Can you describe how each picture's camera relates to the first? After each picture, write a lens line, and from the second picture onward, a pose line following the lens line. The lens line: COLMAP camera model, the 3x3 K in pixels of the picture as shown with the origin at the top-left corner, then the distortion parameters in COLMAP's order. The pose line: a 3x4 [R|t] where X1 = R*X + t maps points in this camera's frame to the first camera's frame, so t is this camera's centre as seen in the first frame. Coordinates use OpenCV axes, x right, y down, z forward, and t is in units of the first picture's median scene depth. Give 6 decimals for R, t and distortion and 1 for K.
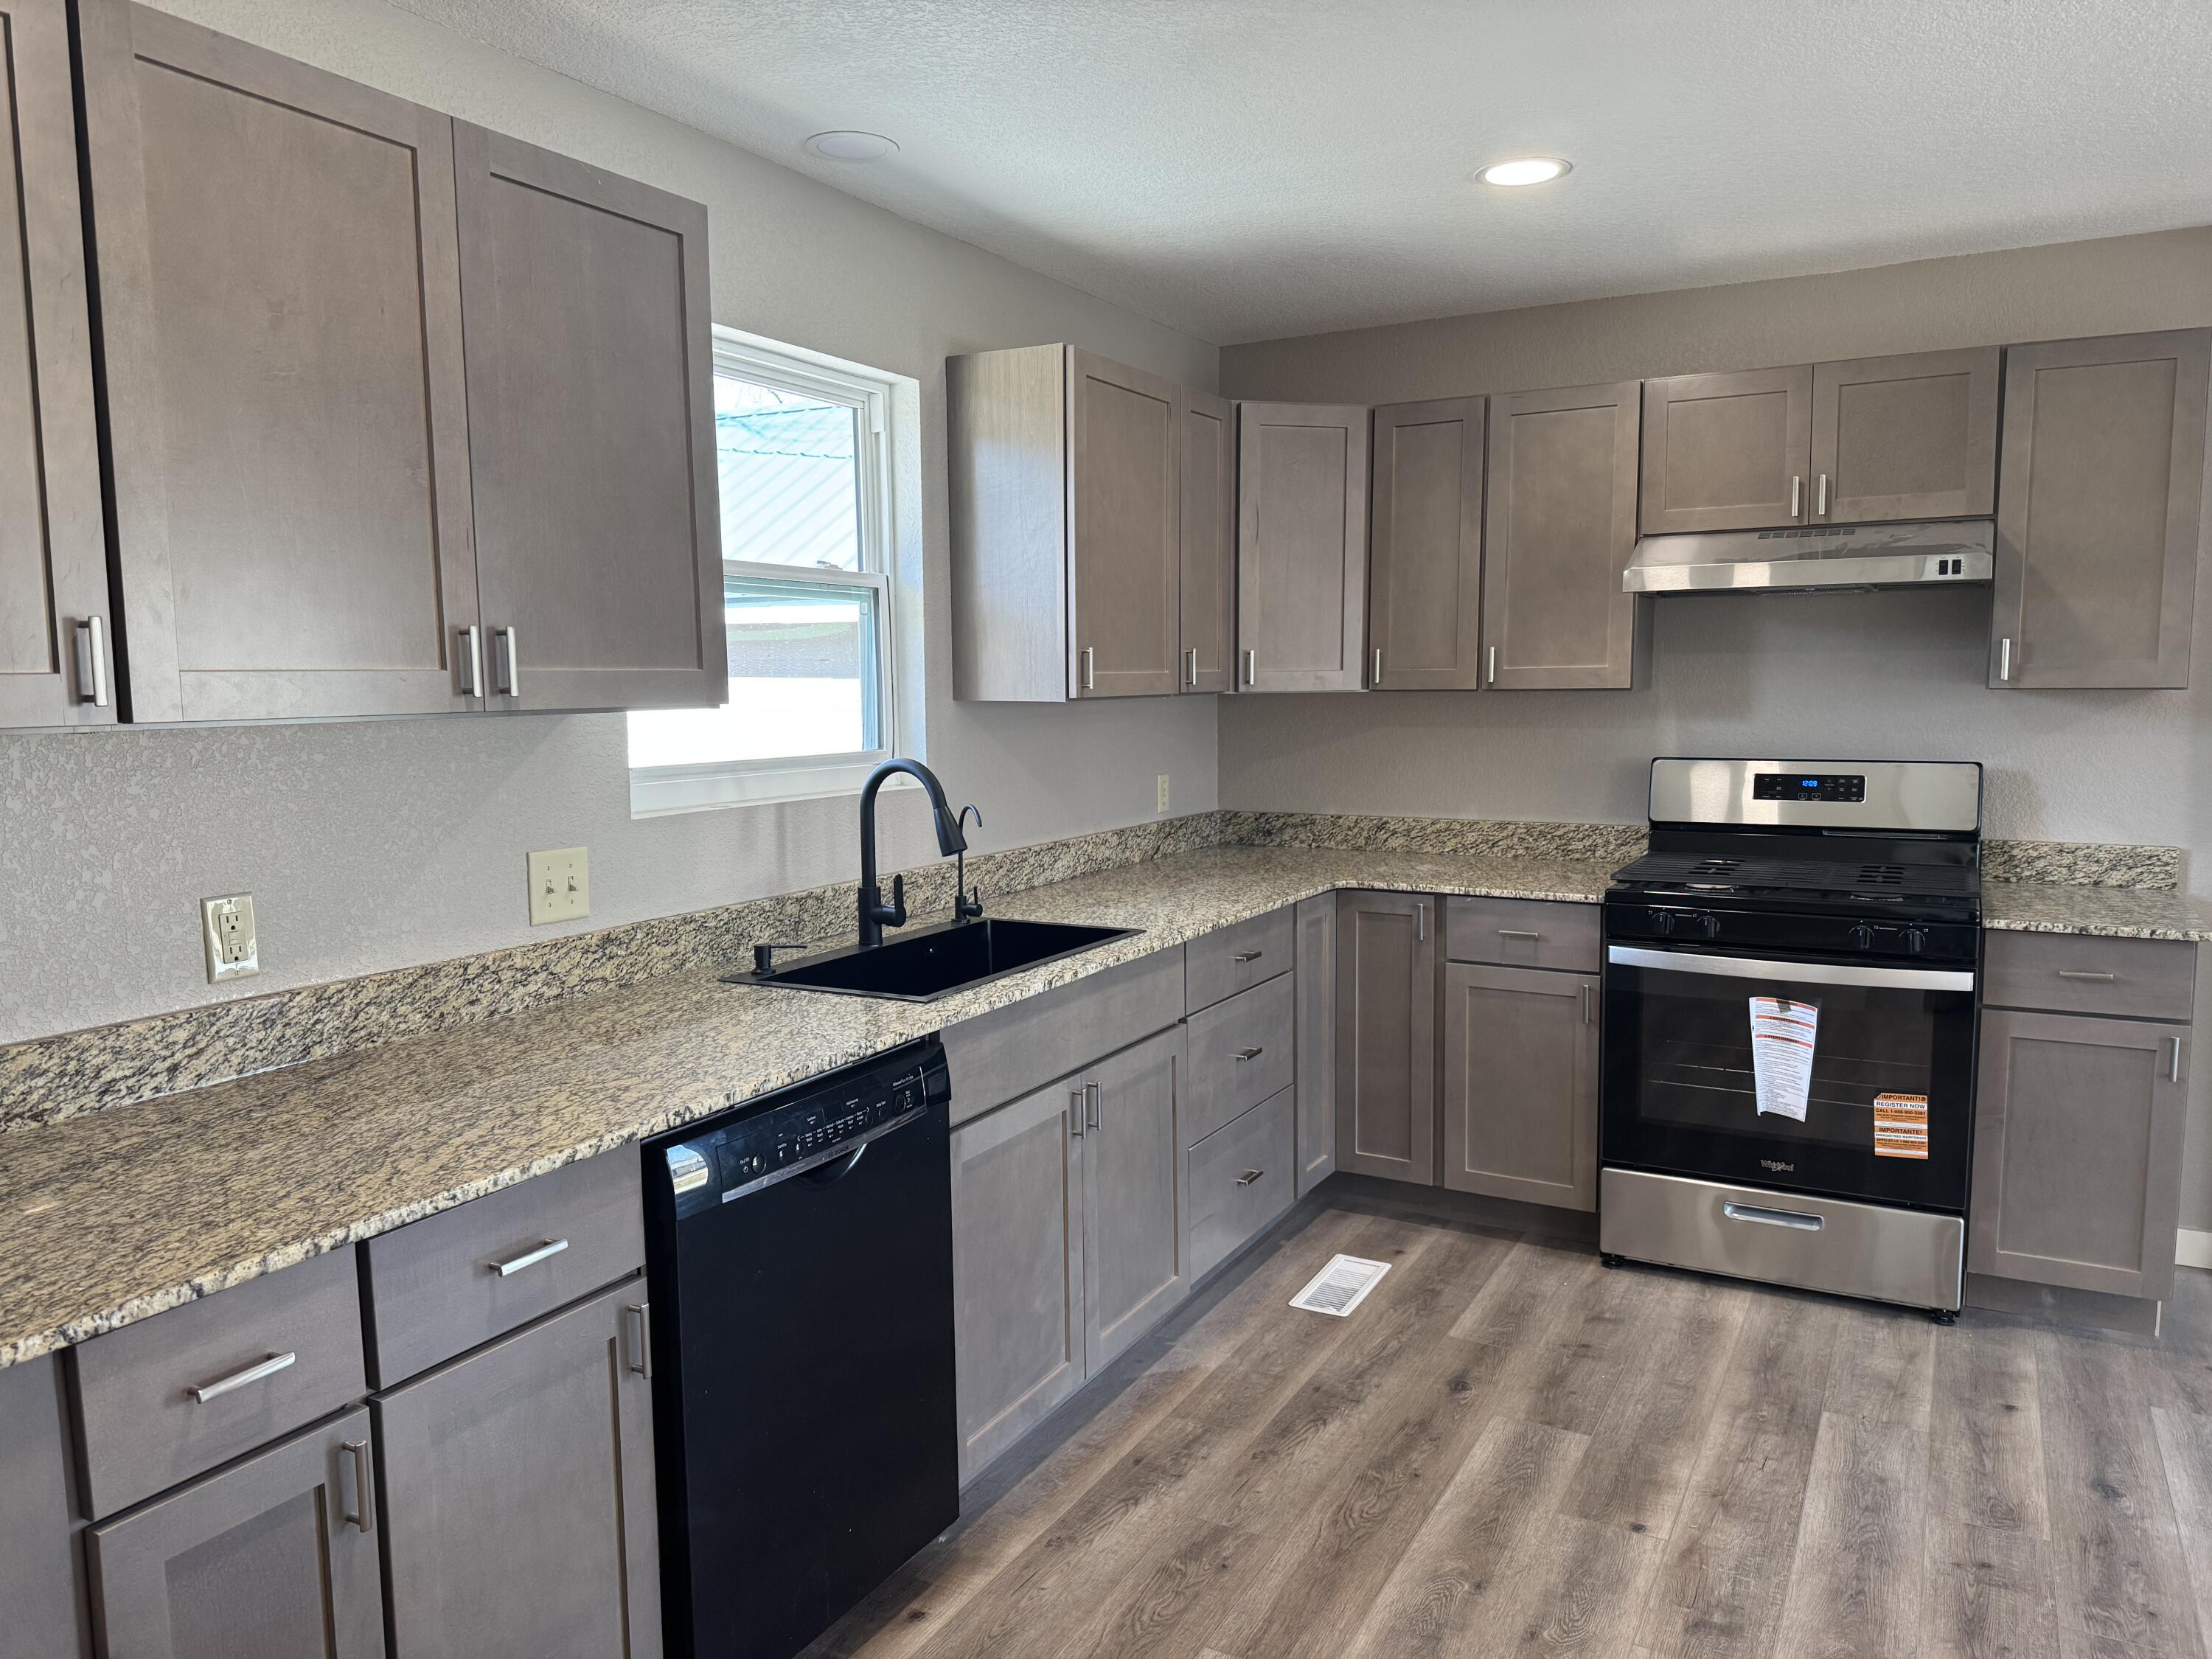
lens RADIAL K [[1542.3, 0, 1111.2], [0, 1542.3, 835.3], [0, 0, 1]] dist [0.088719, -0.116387]
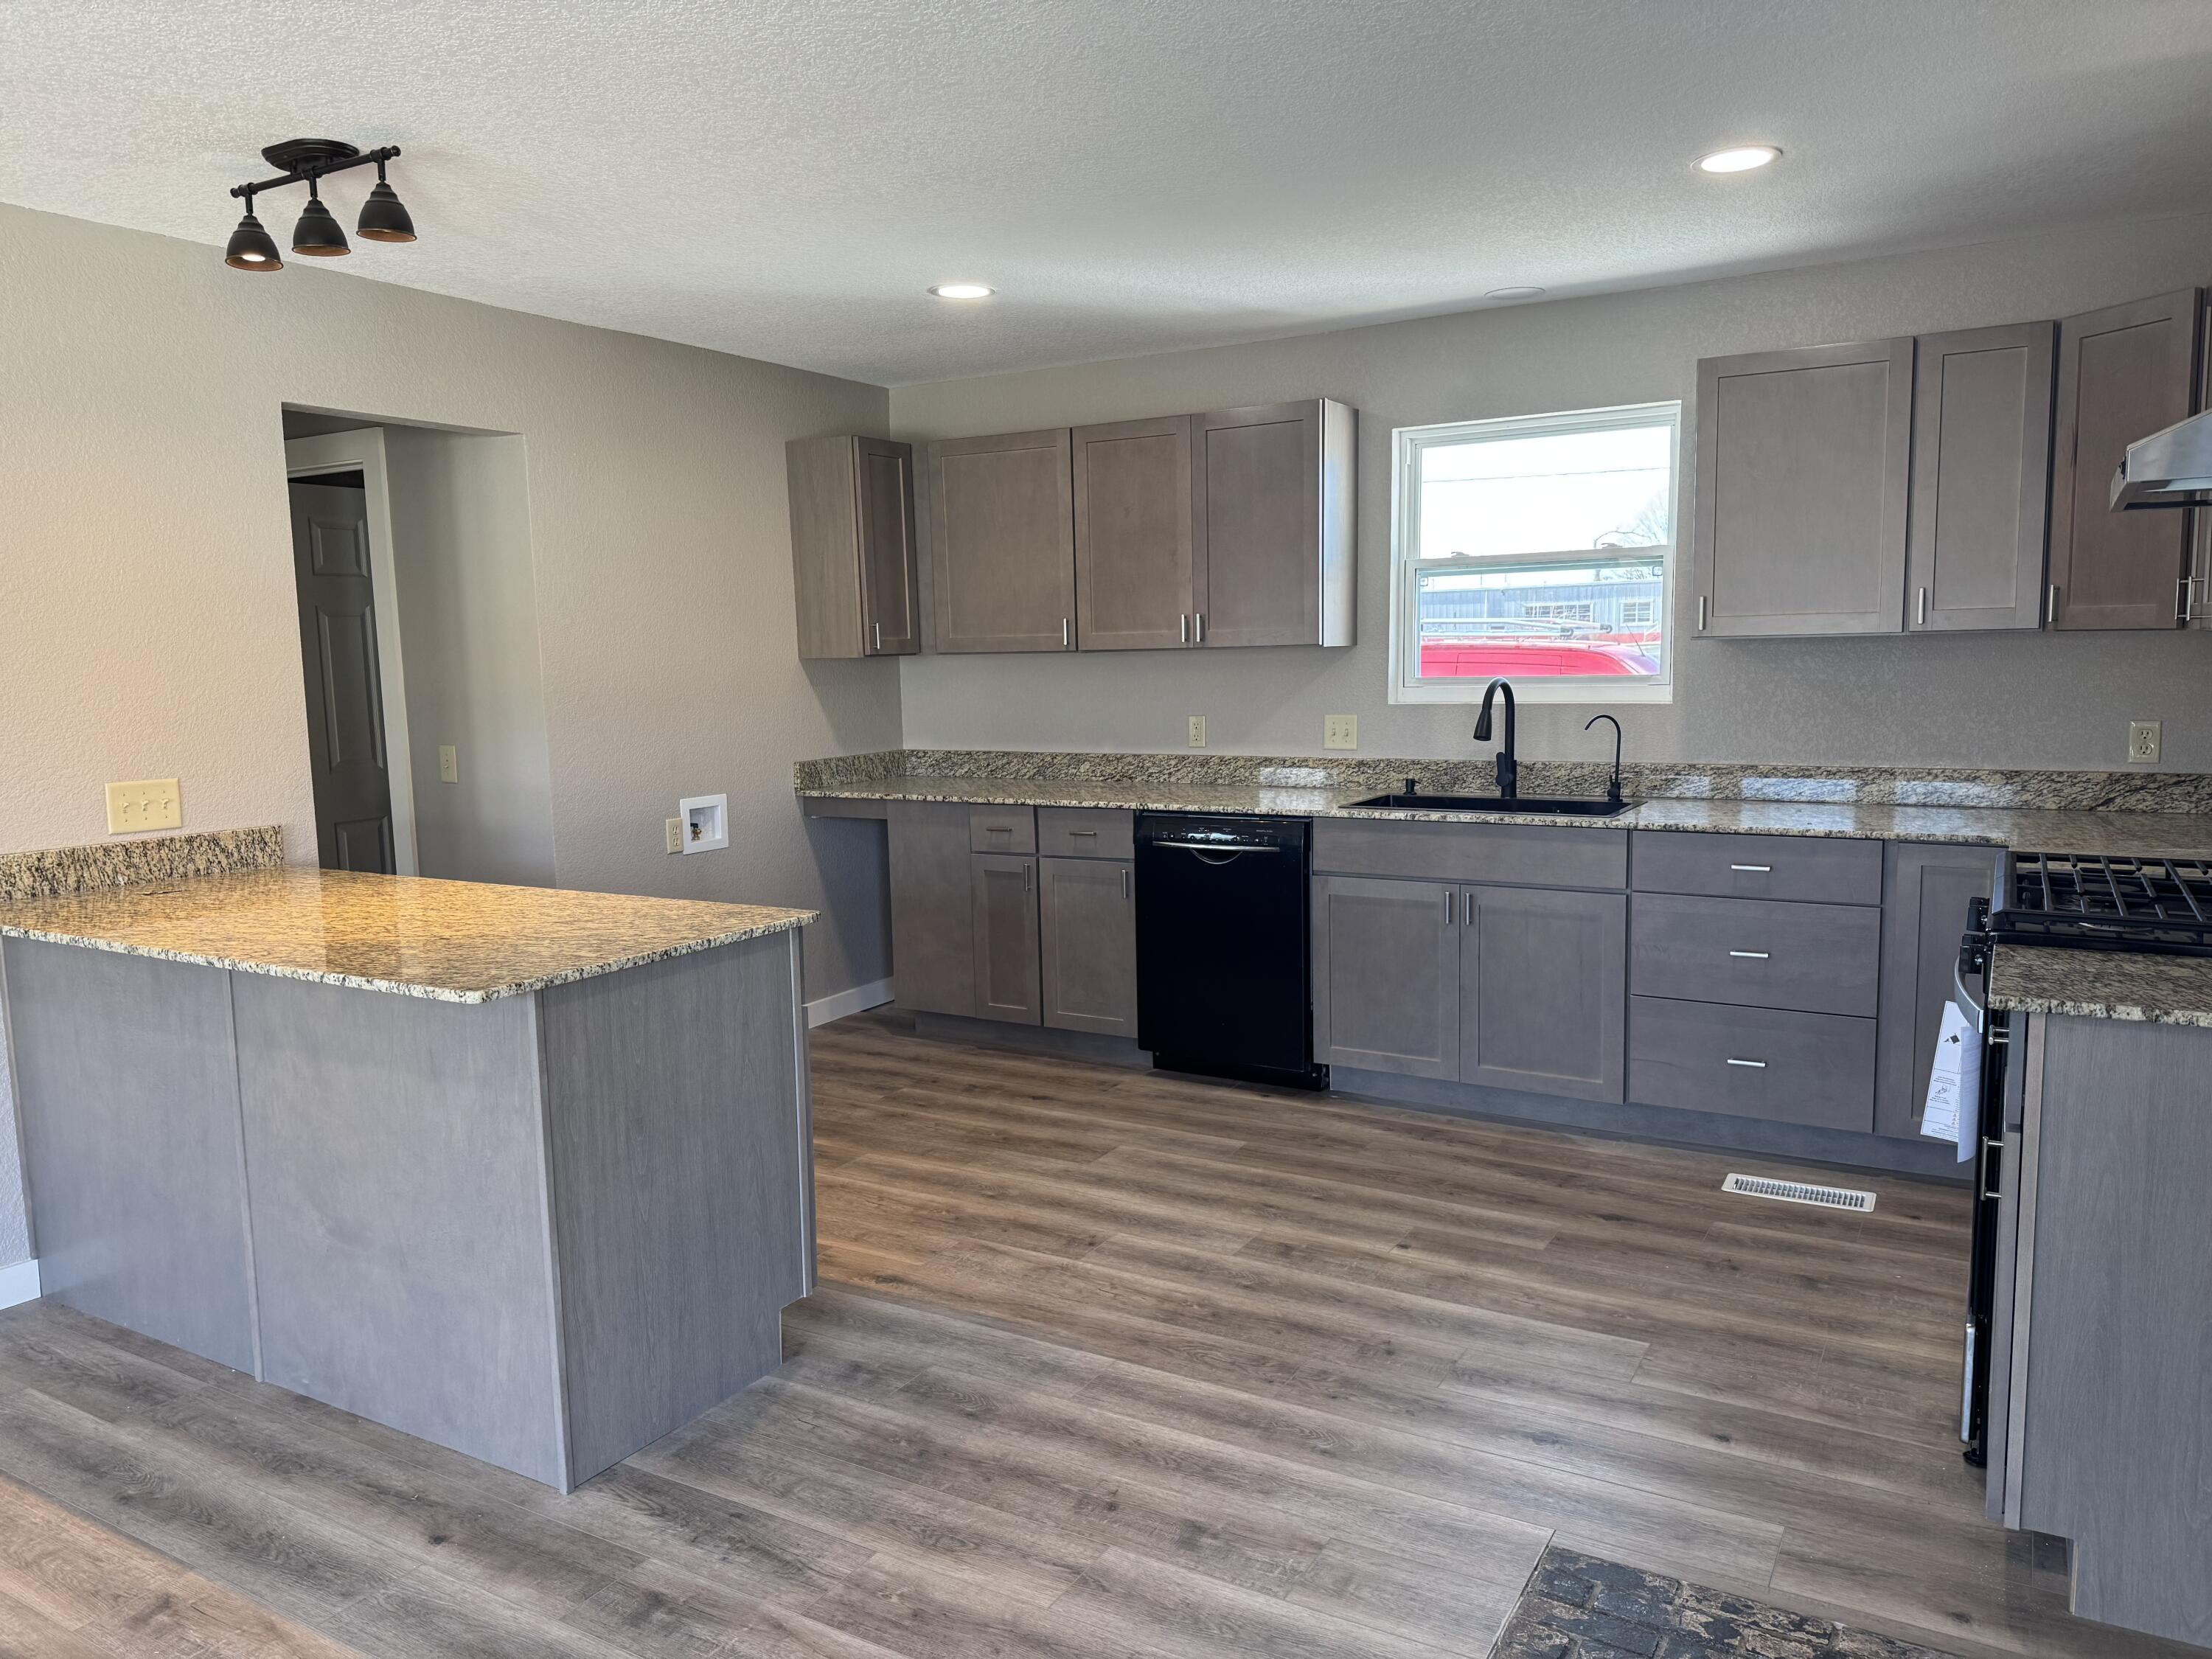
lens RADIAL K [[1542.3, 0, 1111.2], [0, 1542.3, 835.3], [0, 0, 1]] dist [0.088719, -0.116387]
pose [[-0.035160, 0.130908, -0.990771, 1.225207], [-0.081629, 0.987695, 0.133398, -0.058733], [0.996042, 0.085566, -0.024042, 0.548362]]
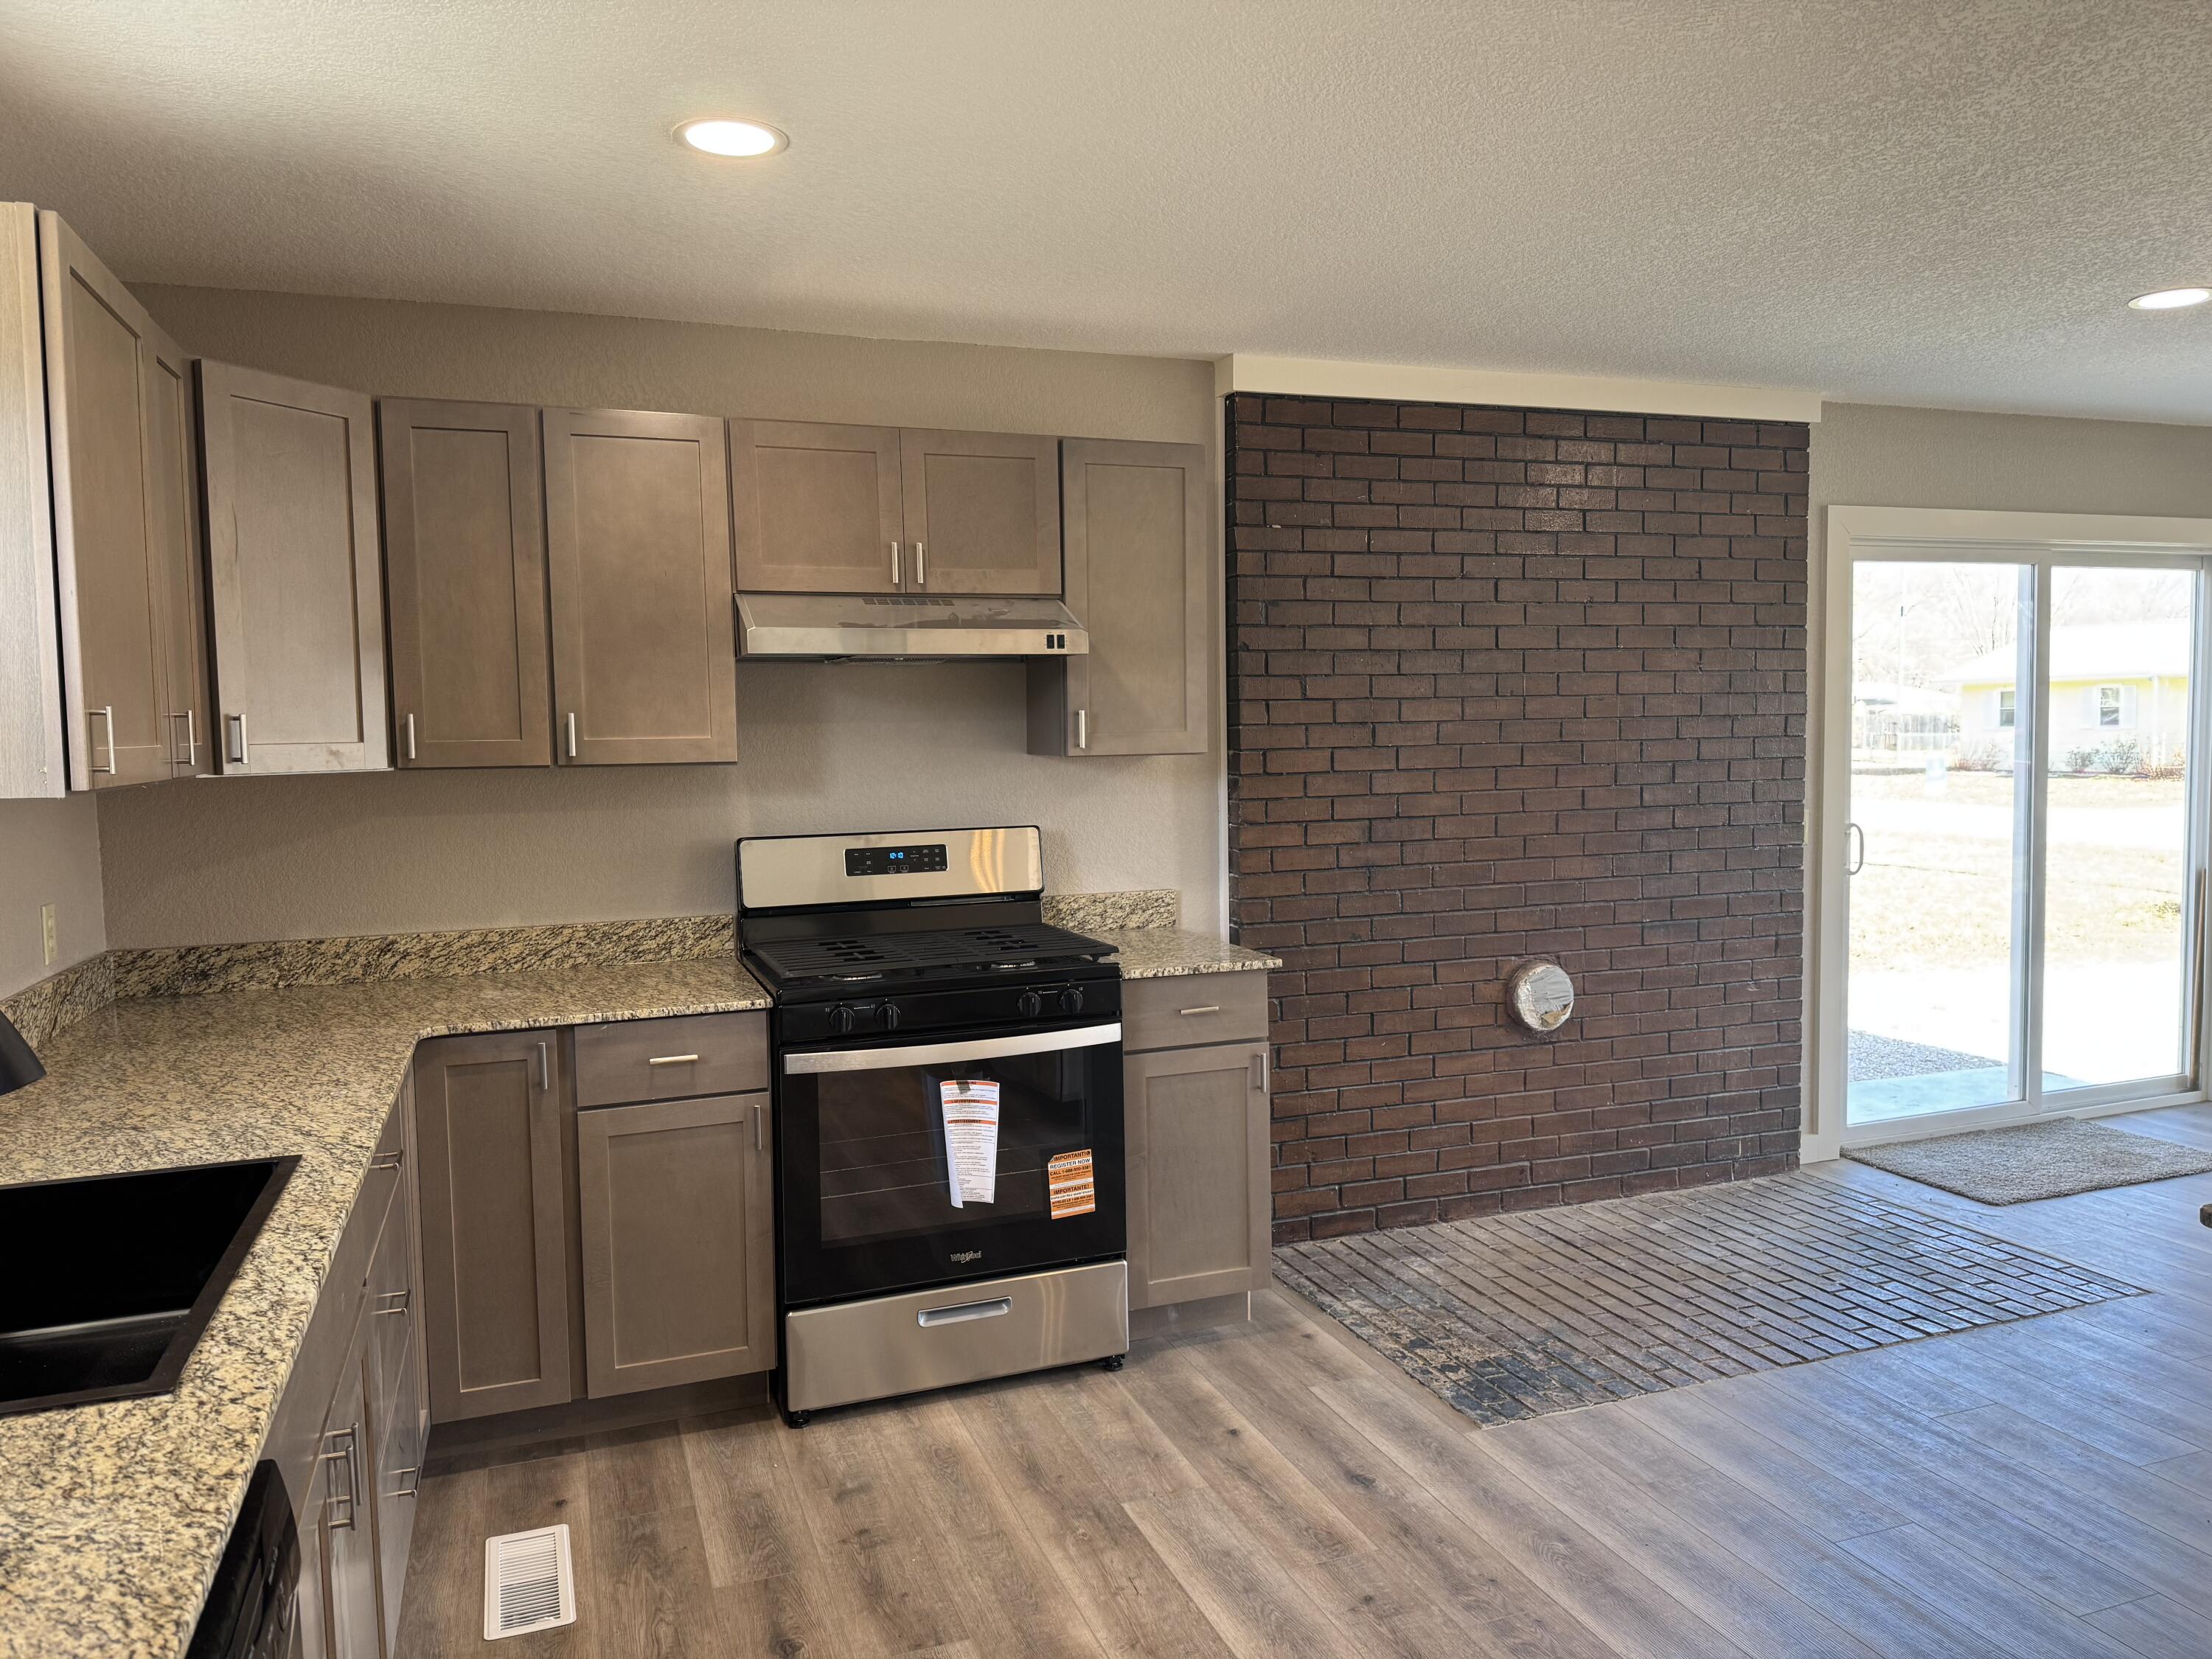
lens RADIAL K [[1535.0, 0, 1115.7], [0, 1535.0, 830.8], [0, 0, 1]] dist [0.140427, -0.217059]
pose [[0.657616, -0.053202, 0.751473, -0.211337], [0.091038, 0.995805, -0.009168, -0.030363], [-0.747833, 0.074442, 0.659701, 0.286824]]
